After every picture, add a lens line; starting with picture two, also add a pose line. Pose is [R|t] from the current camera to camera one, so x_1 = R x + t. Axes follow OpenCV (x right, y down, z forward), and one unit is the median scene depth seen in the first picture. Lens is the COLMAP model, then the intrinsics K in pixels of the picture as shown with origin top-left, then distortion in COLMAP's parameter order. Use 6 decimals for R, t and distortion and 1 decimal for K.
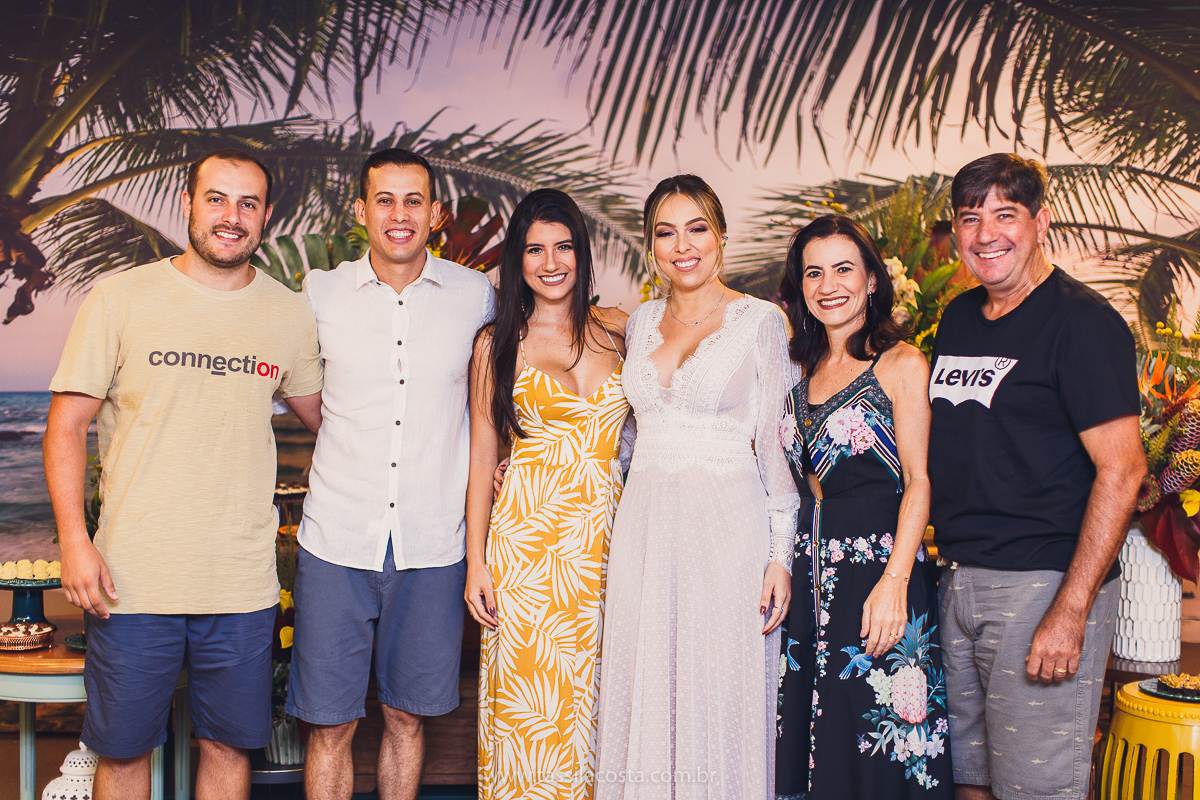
lens RADIAL K [[1730.9, 0, 599.5], [0, 1730.9, 398.6], [0, 0, 1]] dist [0.022631, -0.009877]
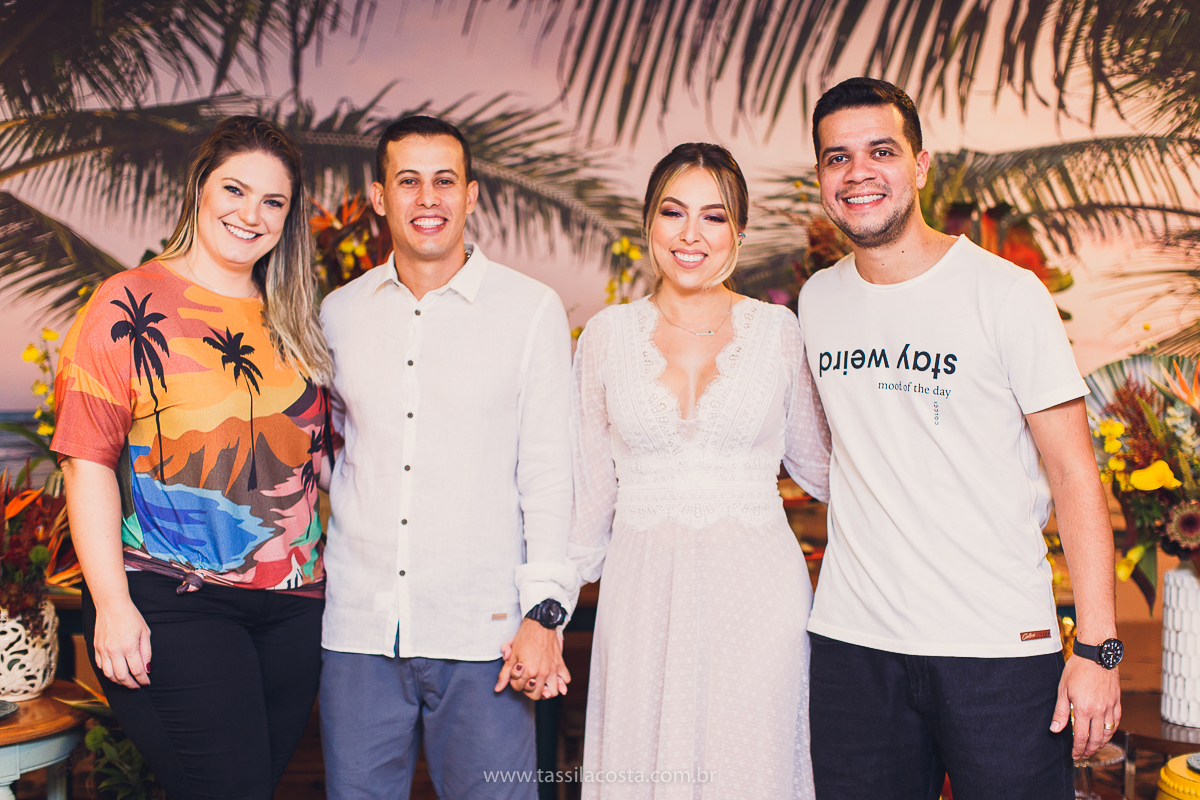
lens RADIAL K [[1803.0, 0, 621.7], [0, 1803.0, 408.9], [0, 0, 1]] dist [0.026818, -0.002134]
pose [[0.999361, -0.009687, -0.034405, 0.053810], [0.009880, 0.999936, 0.005459, -0.007119], [0.034350, -0.005796, 0.999393, 0.096319]]
